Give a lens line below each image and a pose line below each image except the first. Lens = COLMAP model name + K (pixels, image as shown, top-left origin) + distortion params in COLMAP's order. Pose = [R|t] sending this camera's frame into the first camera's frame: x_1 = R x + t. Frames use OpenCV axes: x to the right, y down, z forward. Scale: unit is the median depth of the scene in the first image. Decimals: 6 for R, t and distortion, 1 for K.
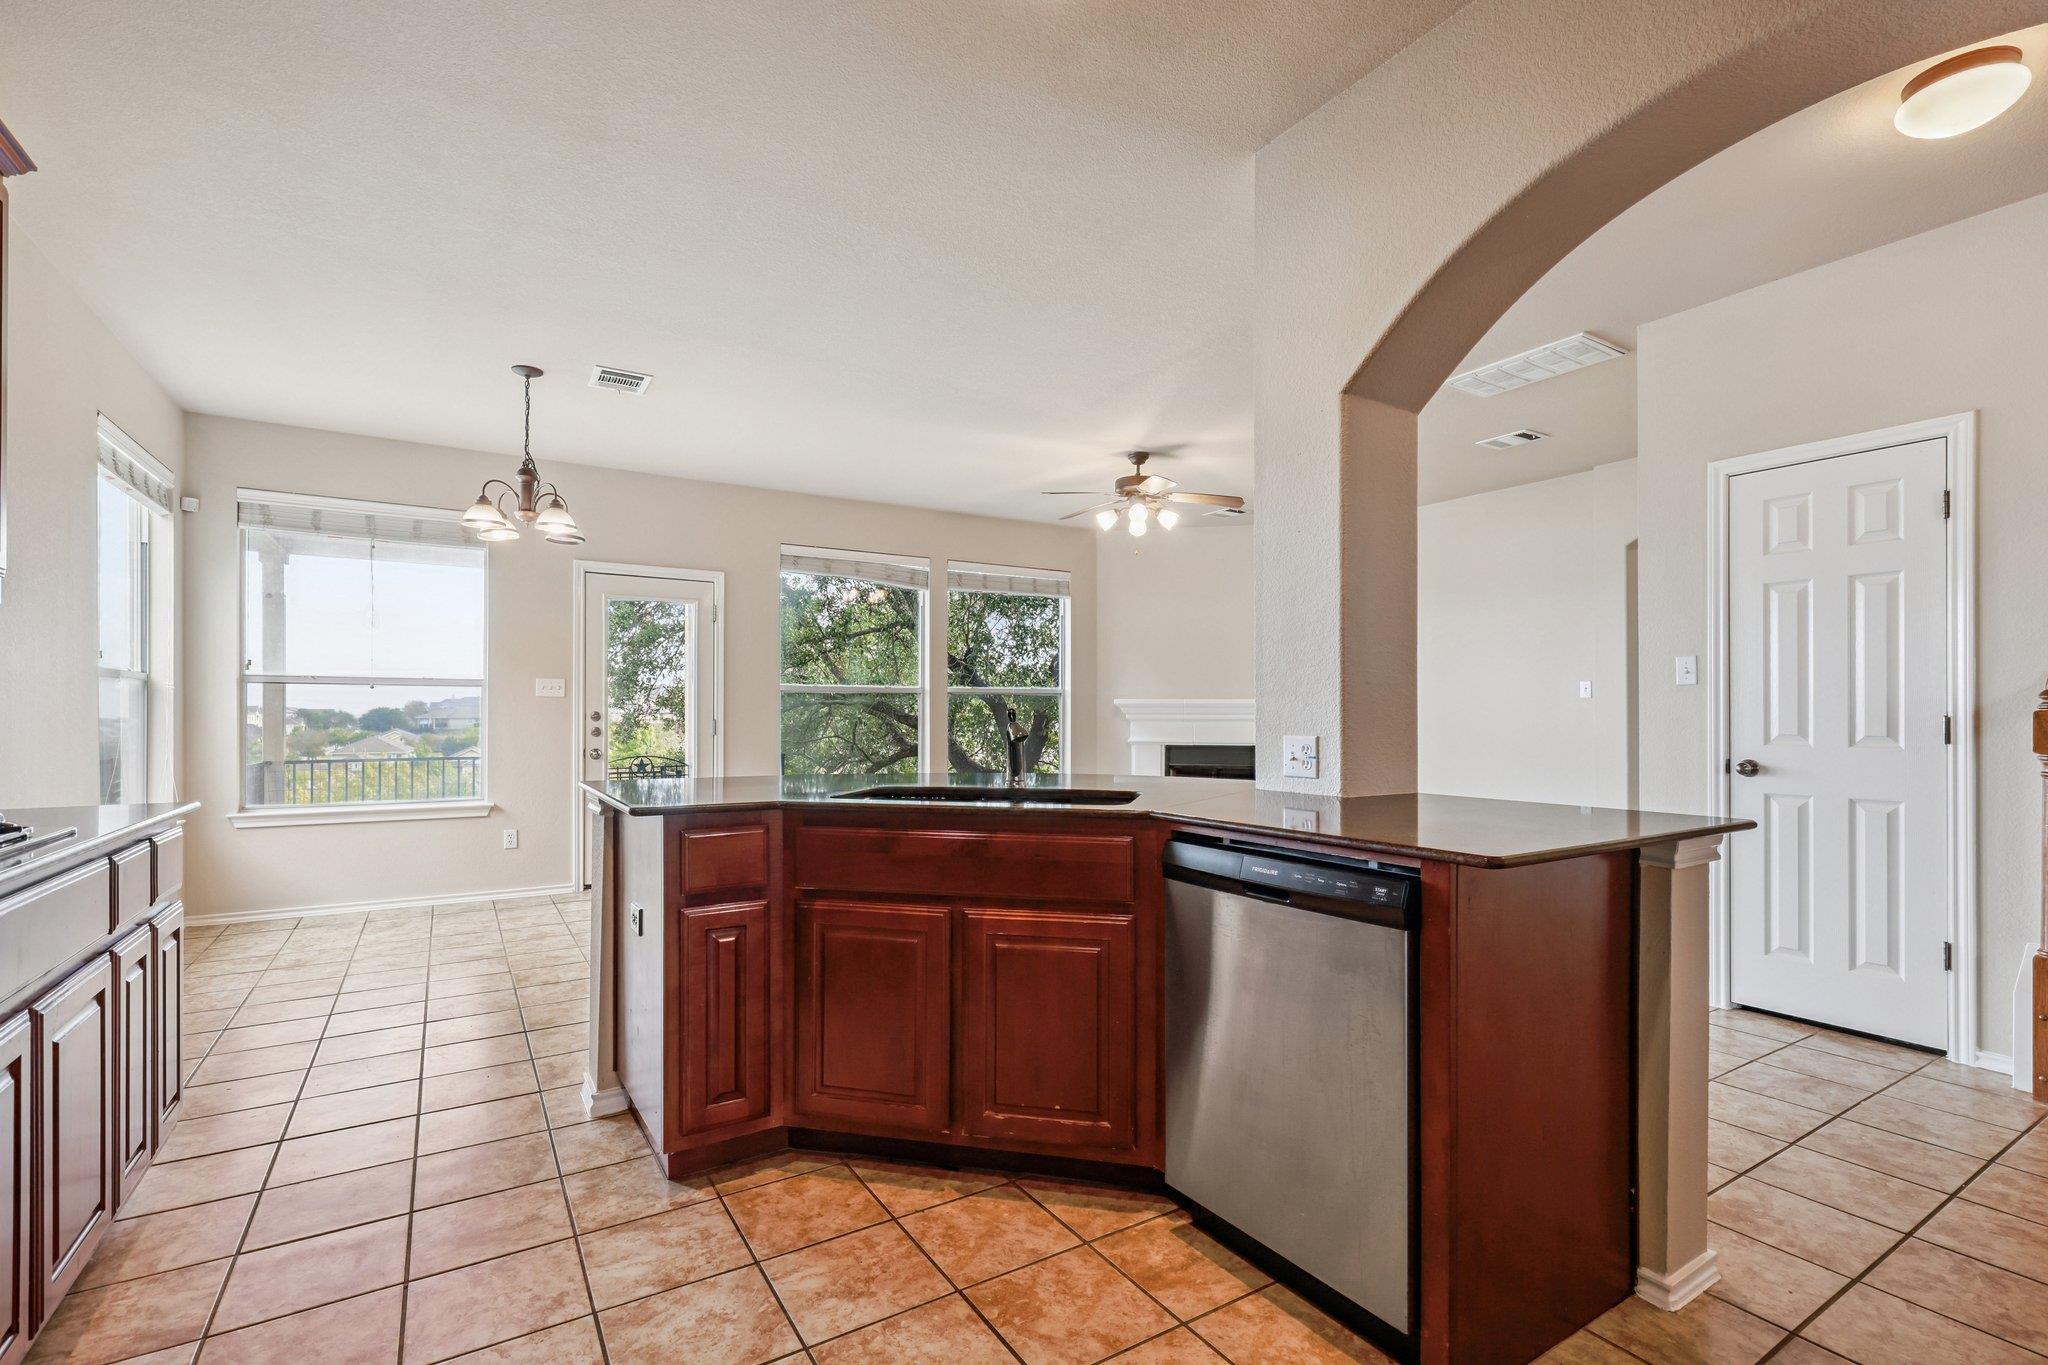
lens RADIAL K [[923.4, 0, 1017.1], [0, 923.4, 714.1], [0, 0, 1]] dist [-0.001163, 0.000102]
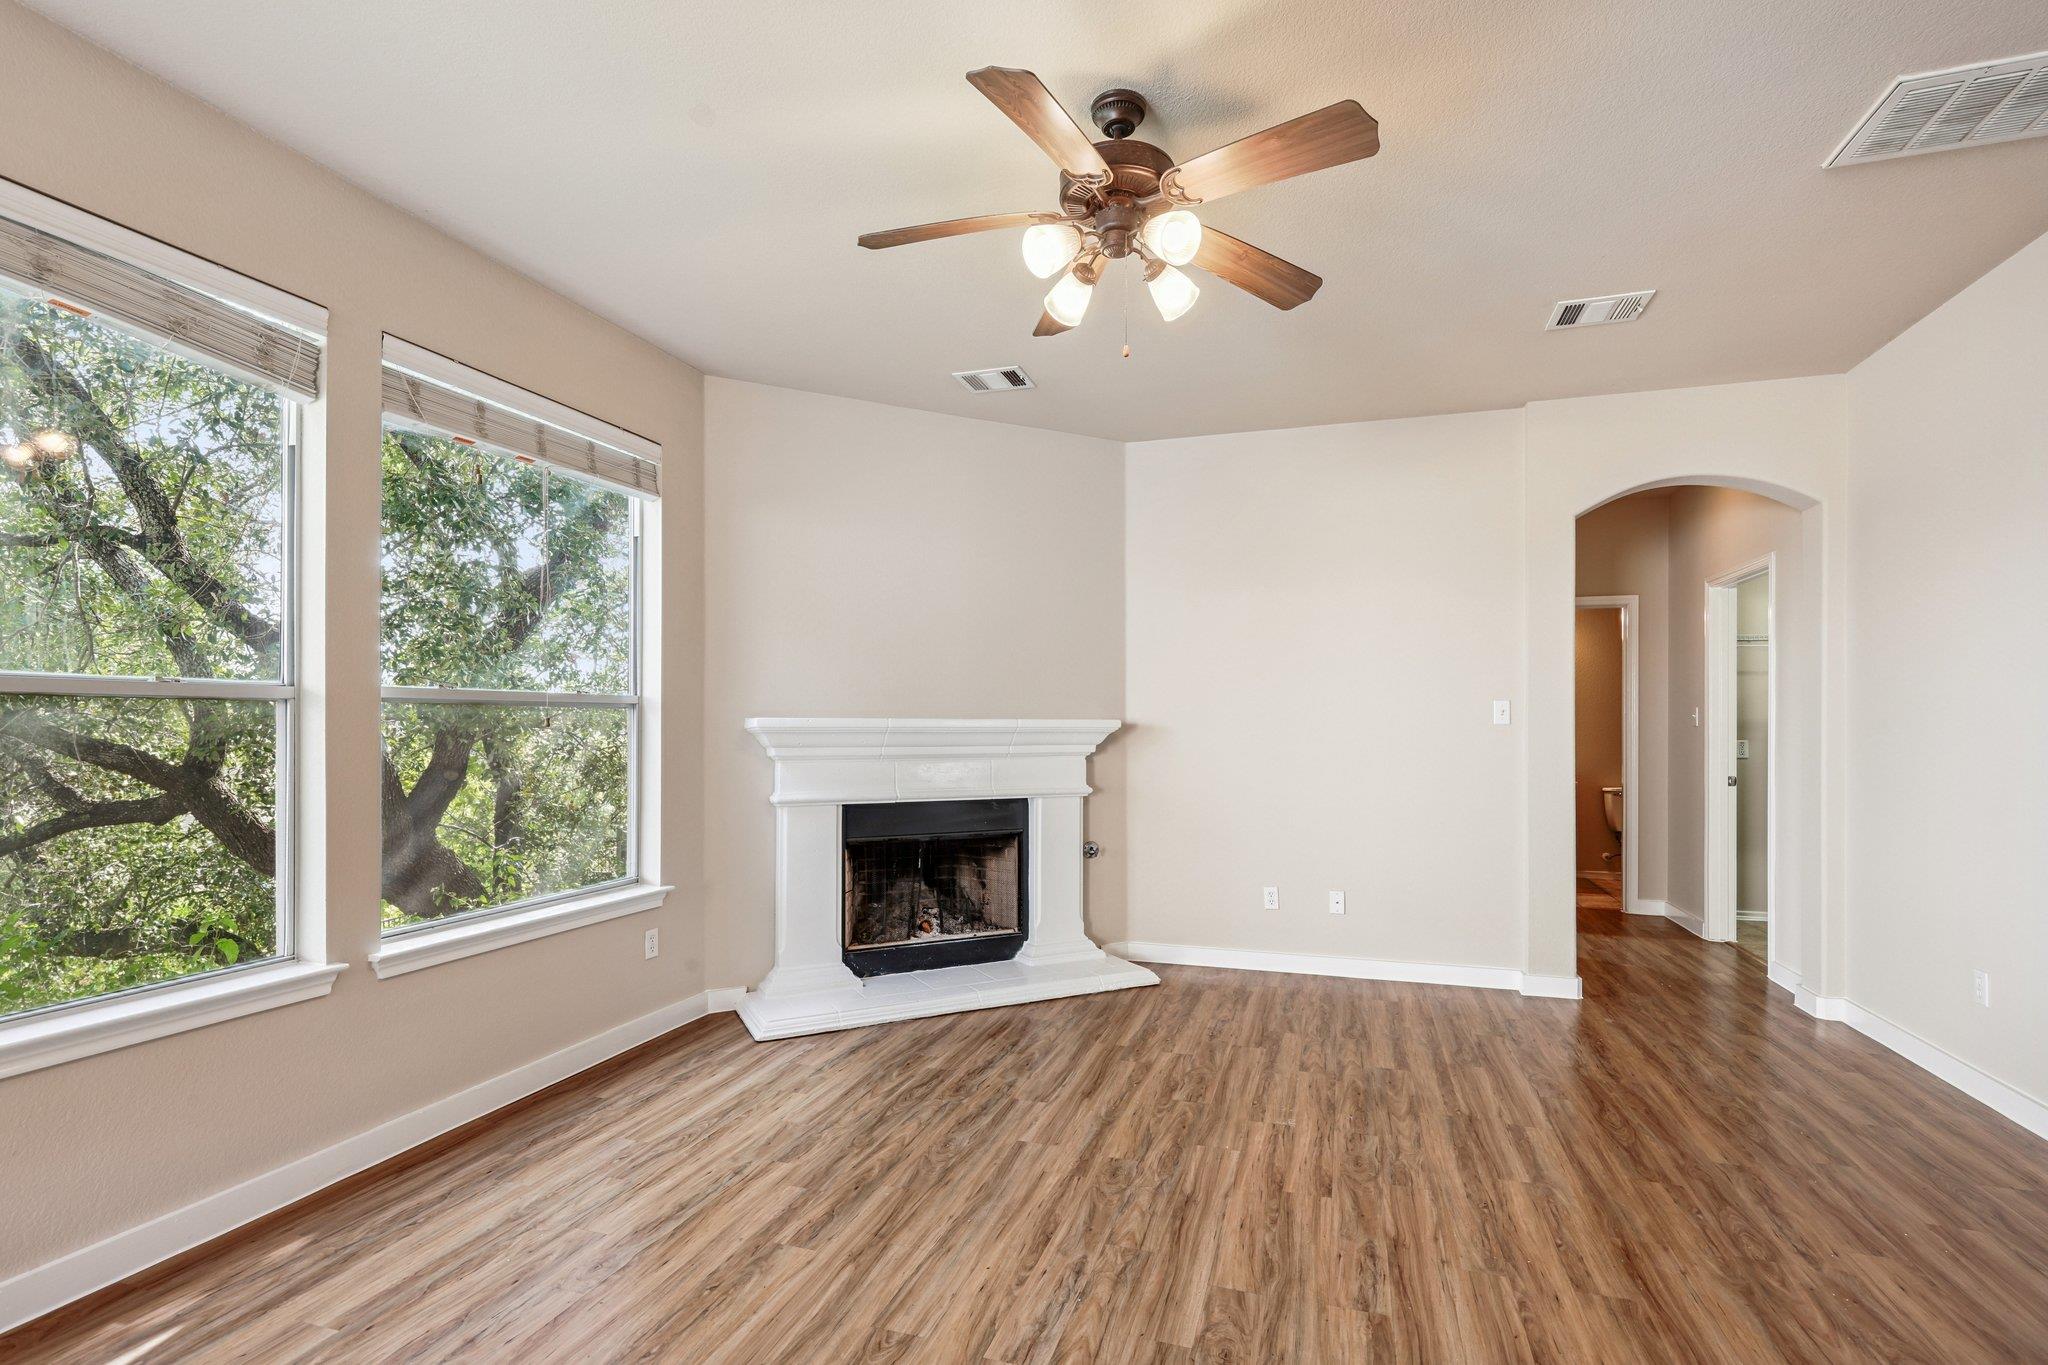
lens RADIAL K [[971.2, 0, 1029.2], [0, 971.2, 721.7], [0, 0, 1]] dist [-0.000894, 0.000205]
pose [[0.759004, 0.002438, 0.651082, -0.157490], [-0.001478, 0.999997, -0.002022, -0.017196], [-0.651085, 0.000572, 0.759005, 0.664154]]
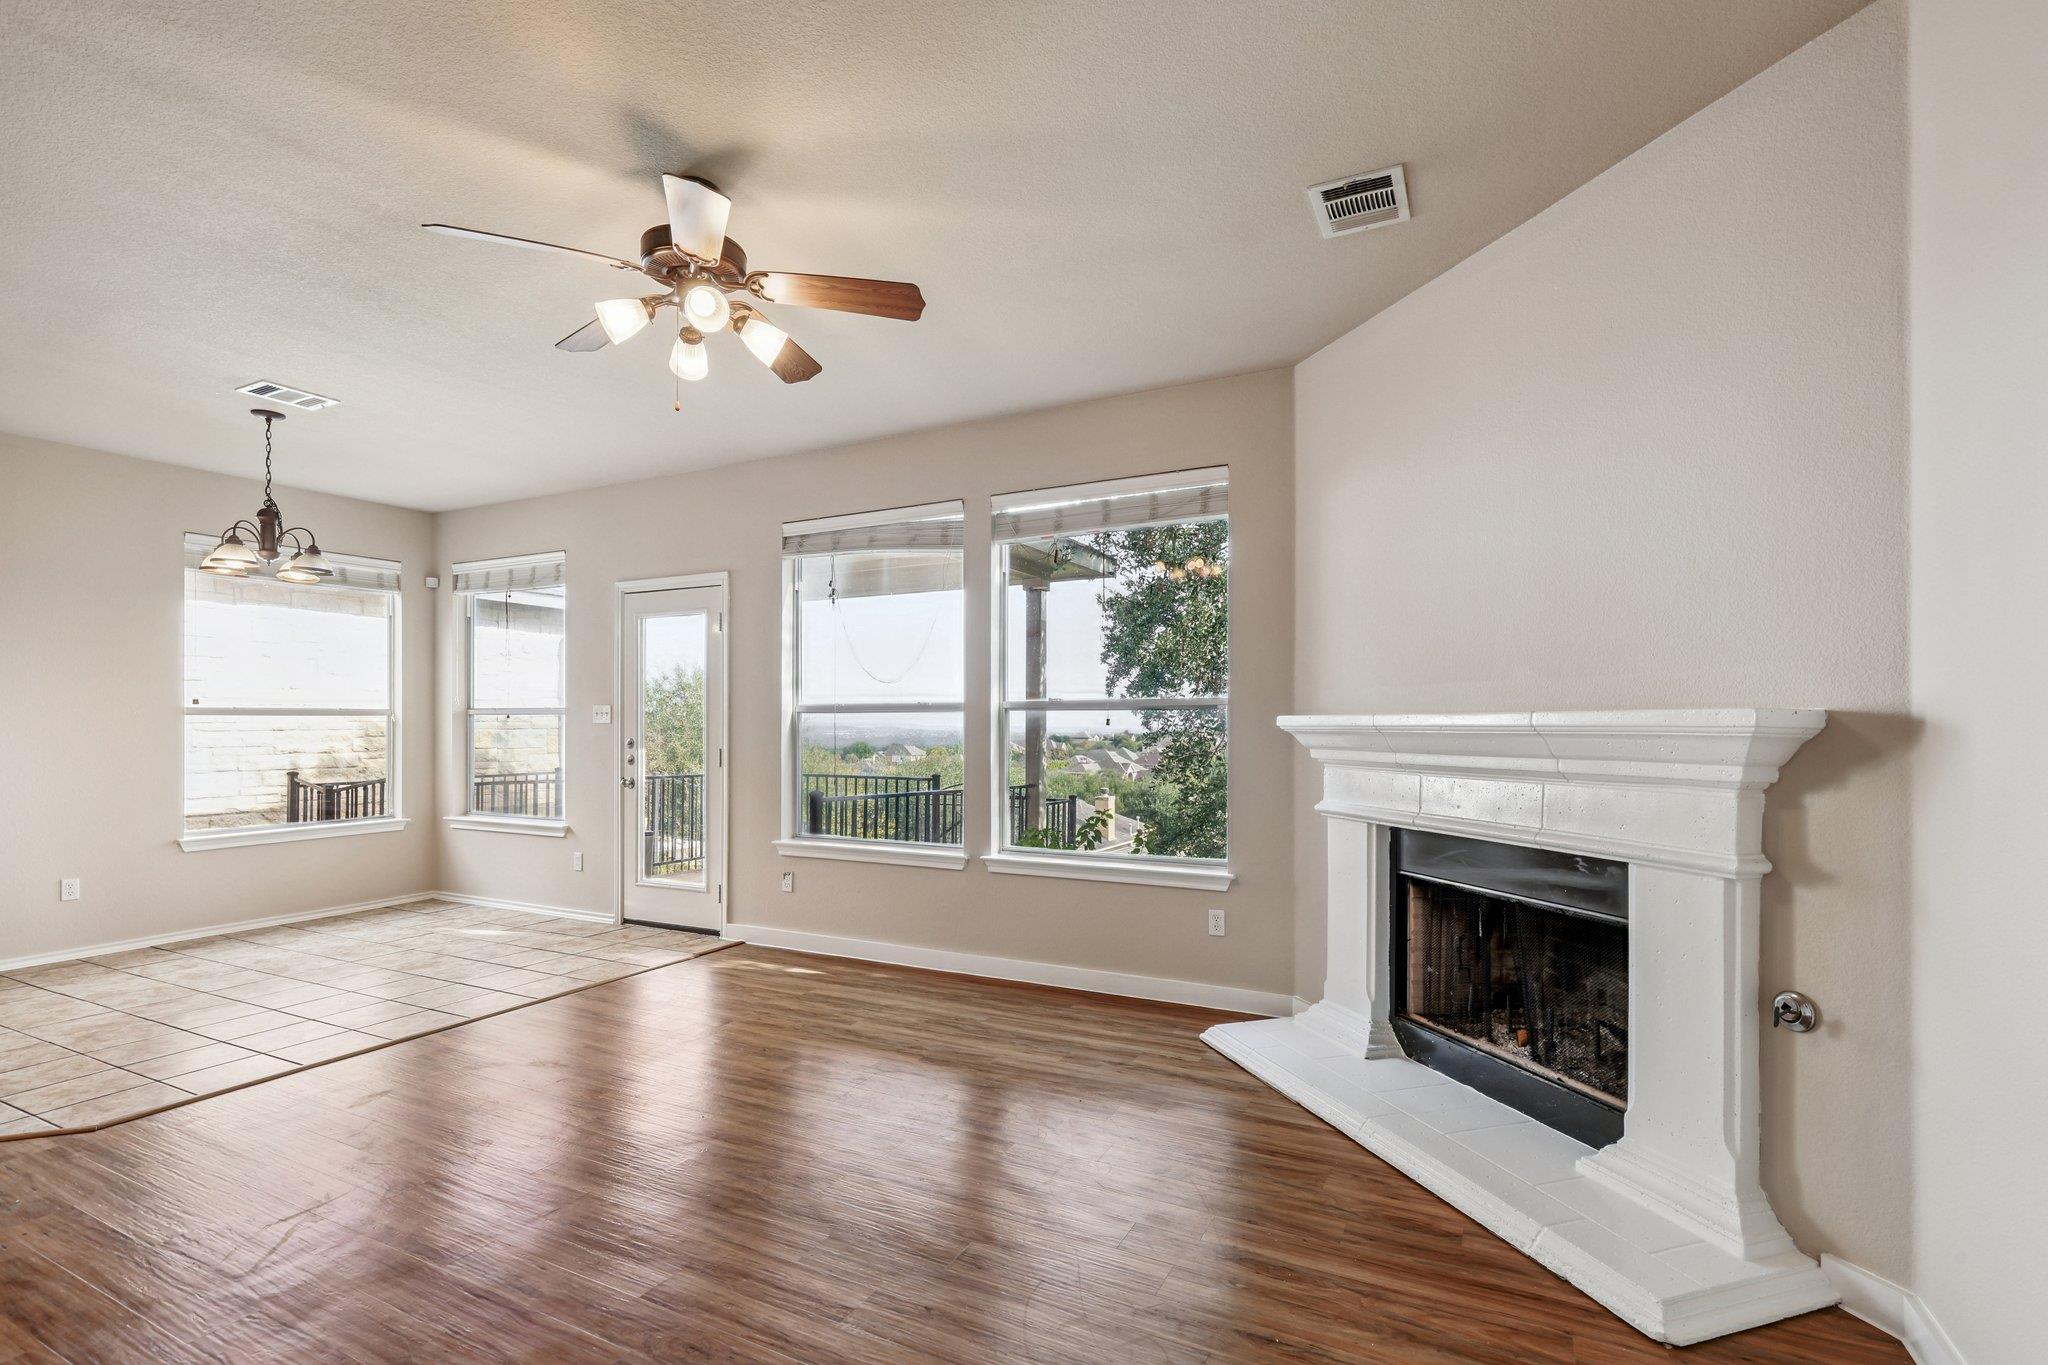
lens RADIAL K [[923.4, 0, 1028.1], [0, 923.4, 724.6], [0, 0, 1]] dist [-0.001163, 0.000102]
pose [[0.526881, -0.001851, -0.849937, 0.569885], [0.002269, 0.999997, -0.000772, -0.015398], [0.849936, -0.001522, 0.526884, 0.843522]]
